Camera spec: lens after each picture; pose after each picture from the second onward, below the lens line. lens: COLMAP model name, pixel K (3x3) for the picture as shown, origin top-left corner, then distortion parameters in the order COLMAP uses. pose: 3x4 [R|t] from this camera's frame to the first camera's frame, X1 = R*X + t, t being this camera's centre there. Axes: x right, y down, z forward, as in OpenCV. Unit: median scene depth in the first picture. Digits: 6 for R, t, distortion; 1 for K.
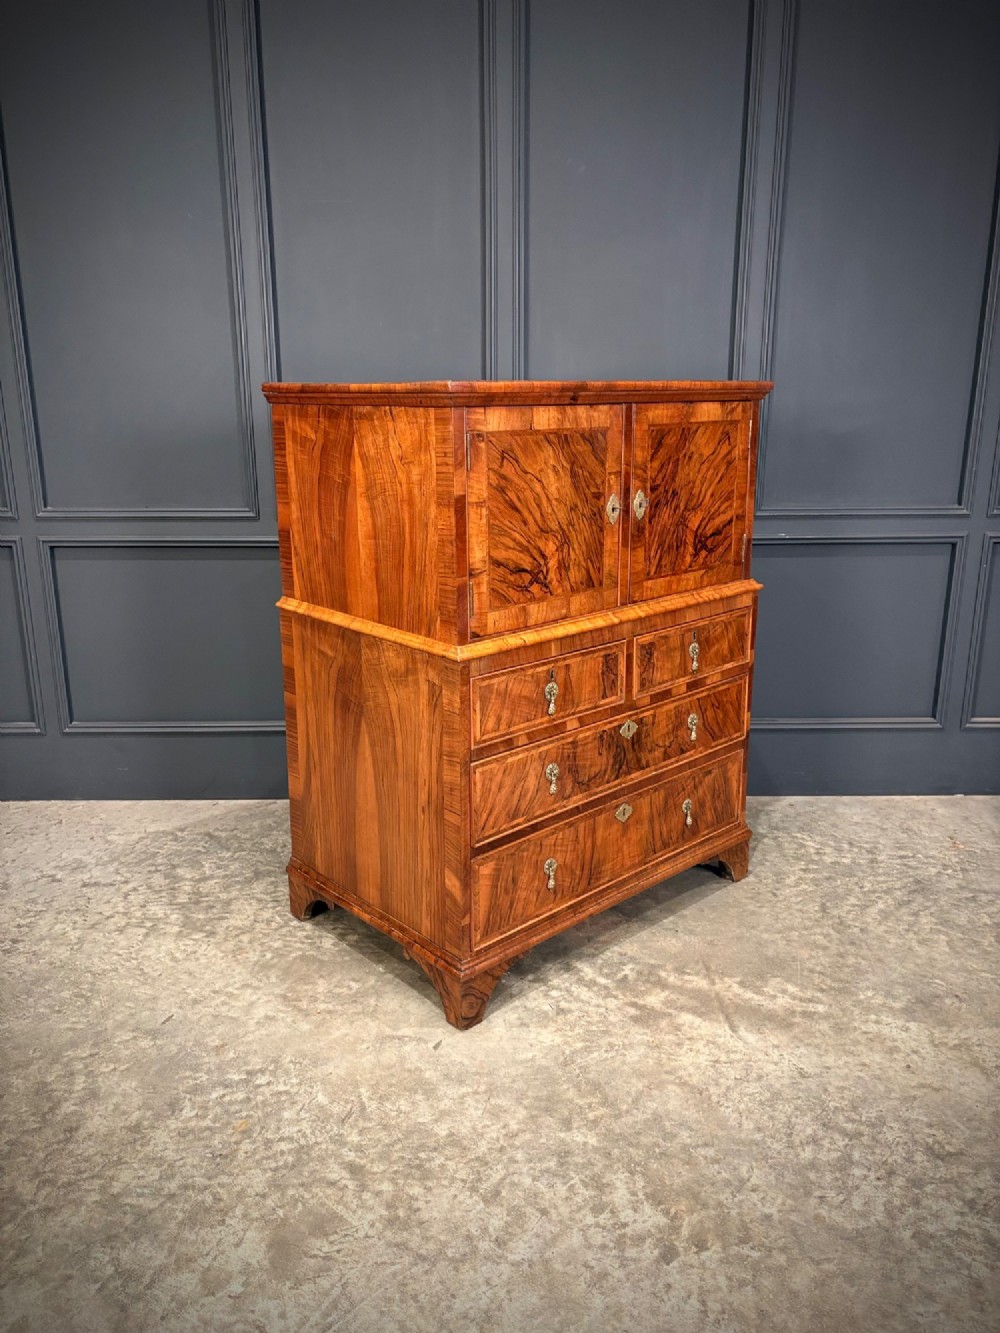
lens RADIAL K [[998.8, 0, 498.1], [0, 998.8, 674.2], [0, 0, 1]] dist [0.066508, -0.066006]
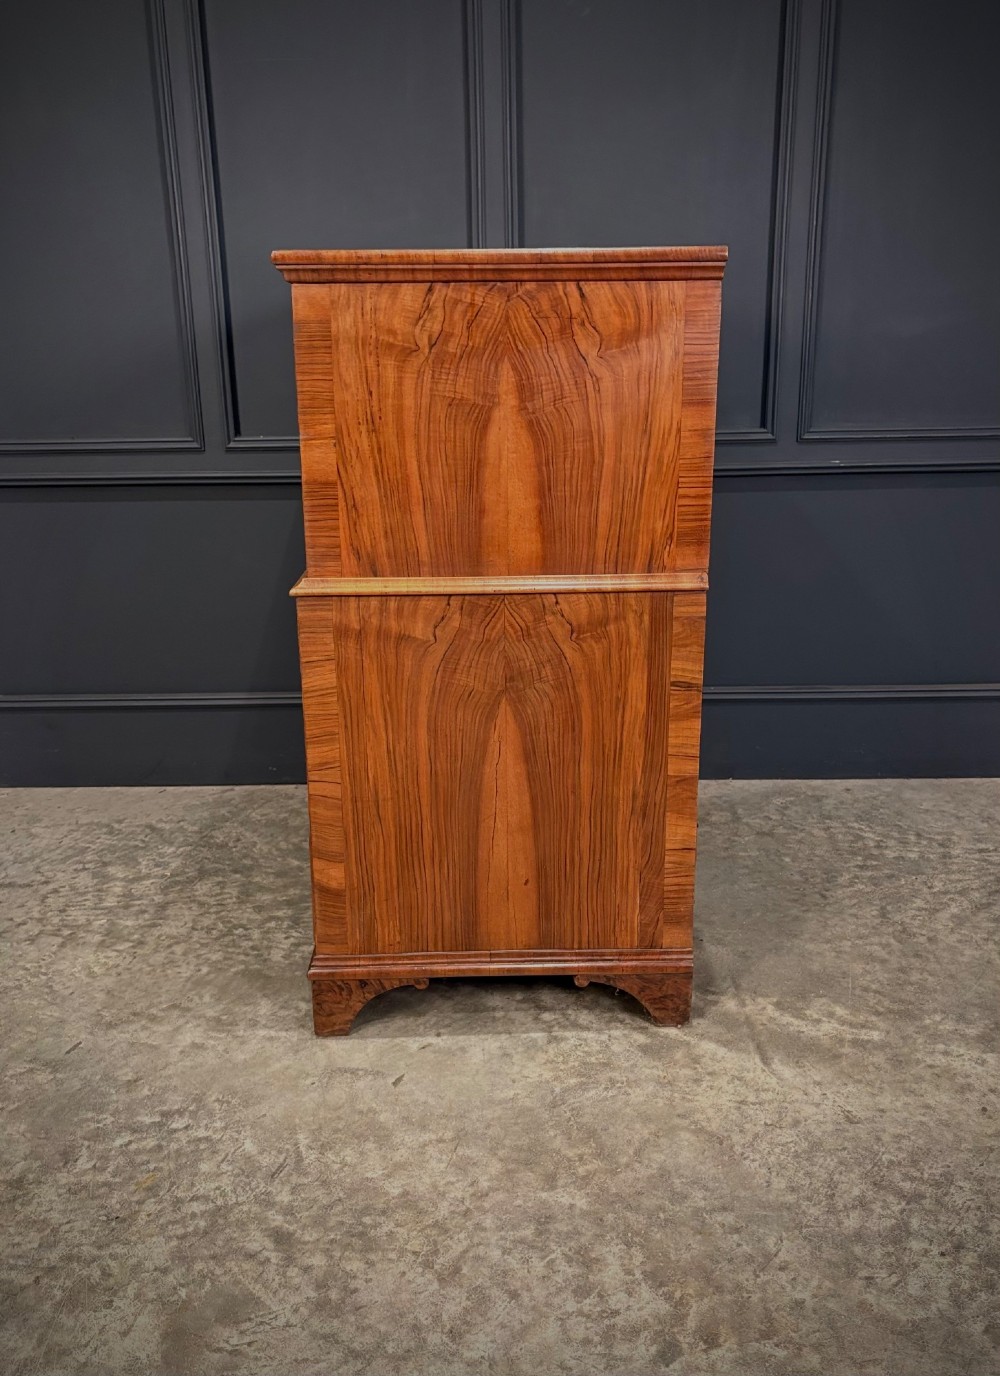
lens RADIAL K [[1115.3, 0, 501.3], [0, 1115.3, 674.6], [0, 0, 1]] dist [0.059808, -0.064064]
pose [[0.999545, -0.006917, -0.029362, 0.050344], [0.007447, 0.999811, 0.017959, 0.024639], [0.029232, -0.018169, 0.999408, 0.100112]]
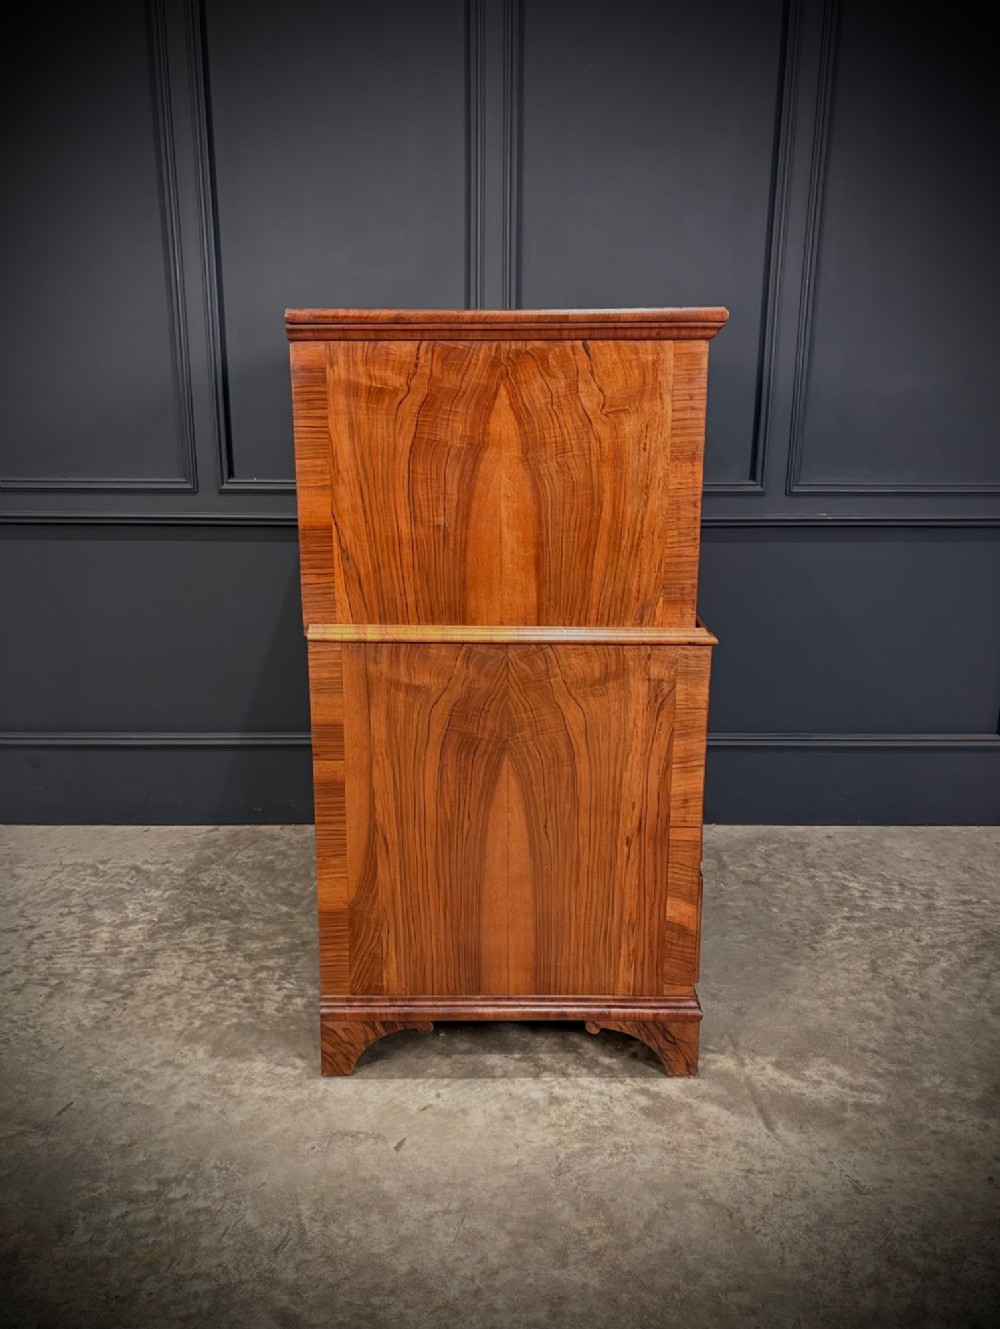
lens RADIAL K [[1085.1, 0, 488.6], [0, 1085.1, 681.6], [0, 0, 1]] dist [0.058261, -0.045584]
pose [[0.999973, 0.007343, 0.000350, 0.006987], [-0.007345, 0.999953, 0.006250, -0.005674], [-0.000304, -0.006252, 0.999980, 0.129015]]
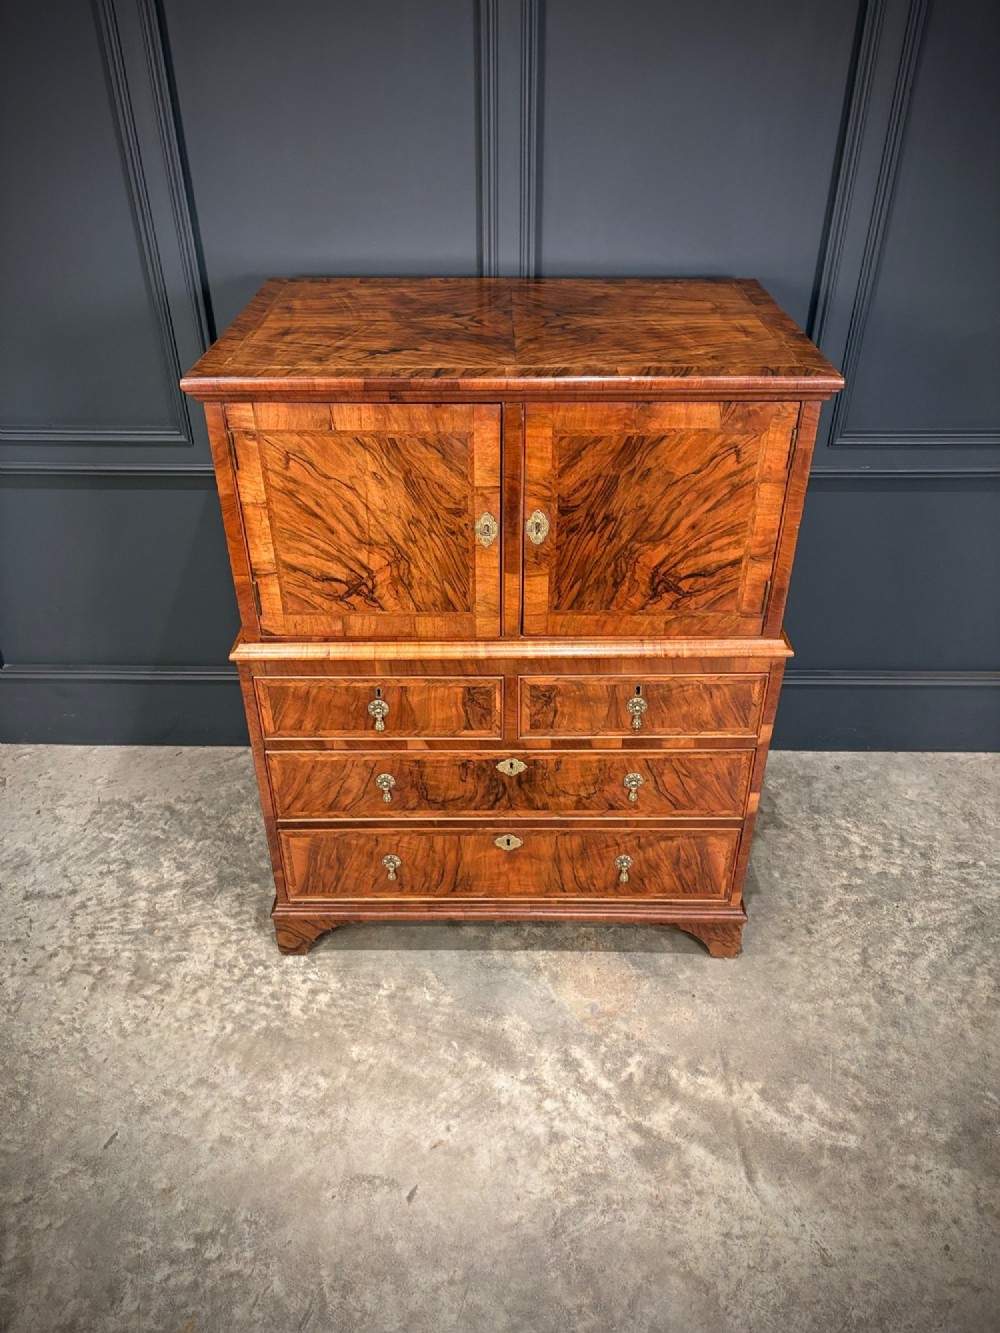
lens RADIAL K [[998.8, 0, 499.9], [0, 998.8, 675.2], [0, 0, 1]] dist [0.066508, -0.066006]
pose [[0.999629, 0.014857, -0.022849, 0.029668], [-0.006803, 0.947834, 0.318691, -0.337593], [0.026392, -0.318417, 0.947583, 0.297818]]
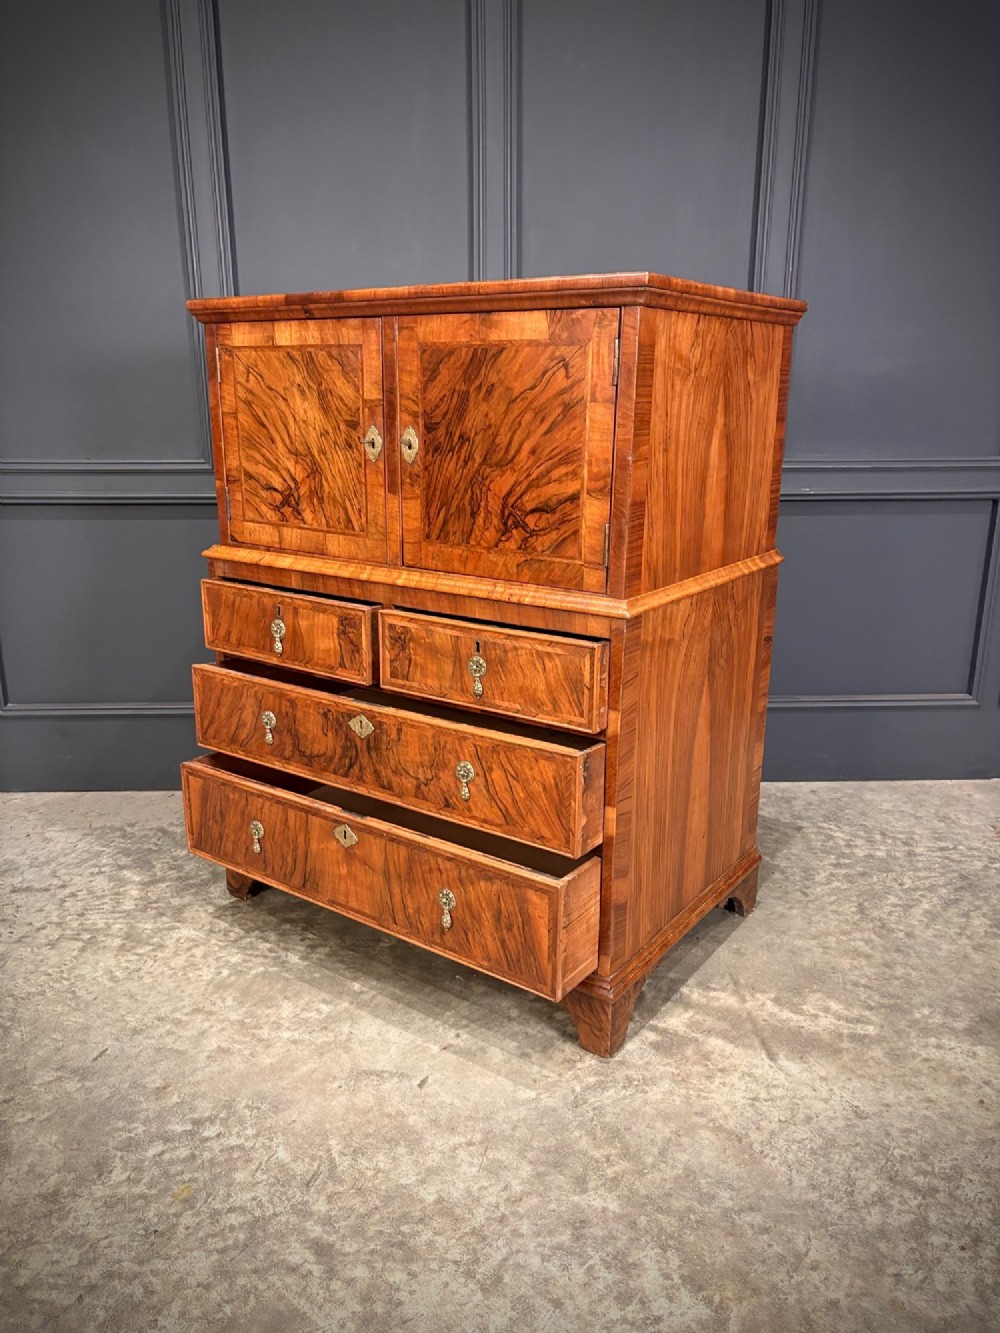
lens RADIAL K [[998.8, 0, 504.4], [0, 998.8, 675.1], [0, 0, 1]] dist [0.066508, -0.066006]
pose [[0.999728, -0.004913, 0.022804, -0.009747], [0.004556, 0.999867, 0.015653, 0.015423], [-0.022878, -0.015545, 0.999617, 0.158956]]
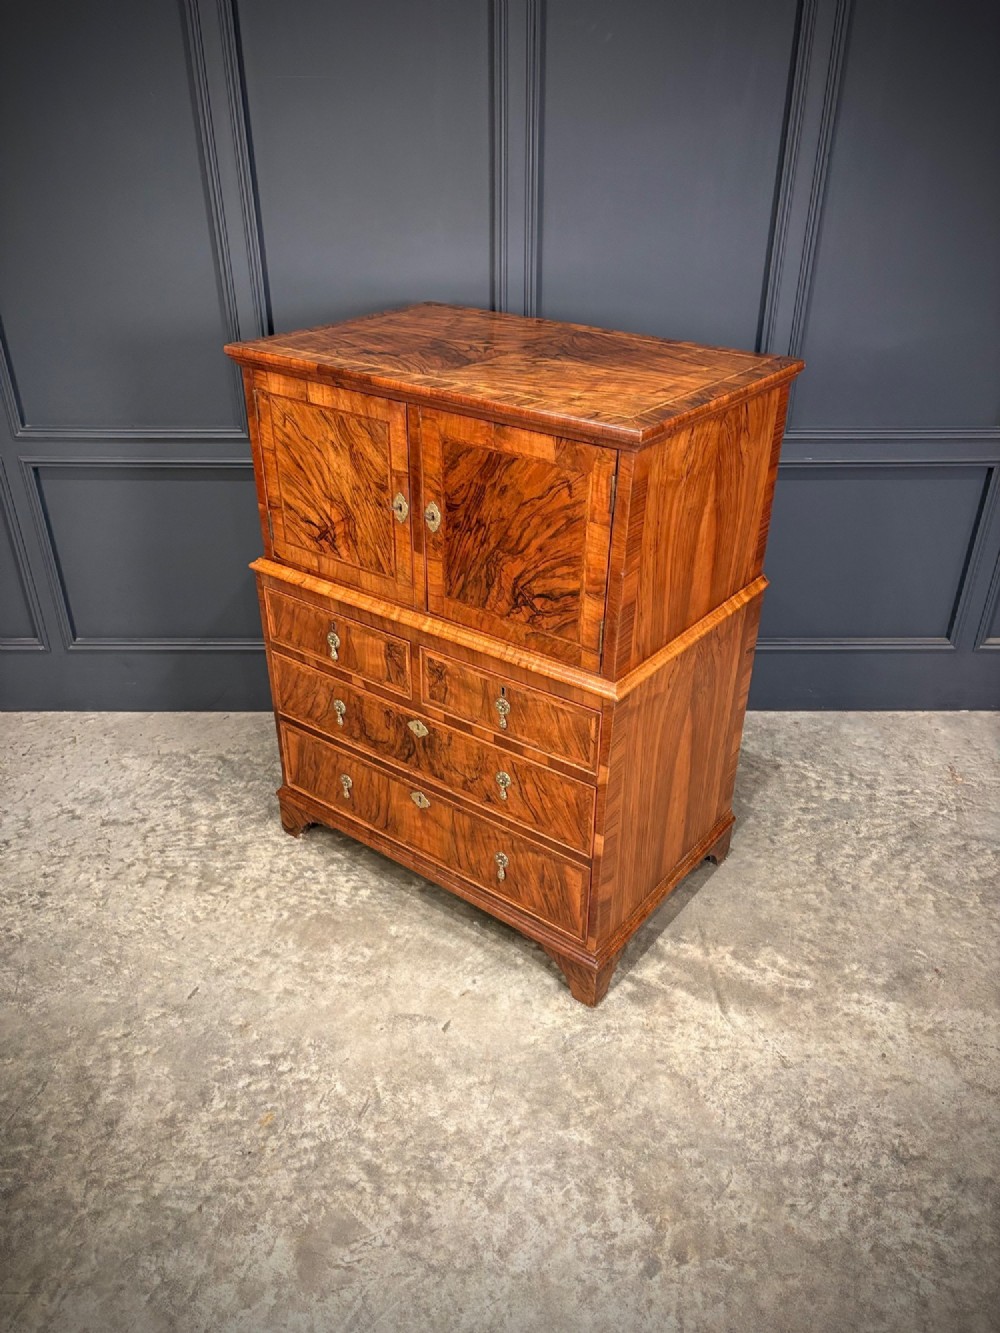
lens RADIAL K [[998.8, 0, 506.4], [0, 998.8, 673.5], [0, 0, 1]] dist [0.066508, -0.066006]
pose [[0.999978, 0.006325, -0.001905, 0.003279], [-0.005658, 0.968966, 0.247129, -0.253835], [0.003409, -0.247112, 0.968981, 0.052993]]
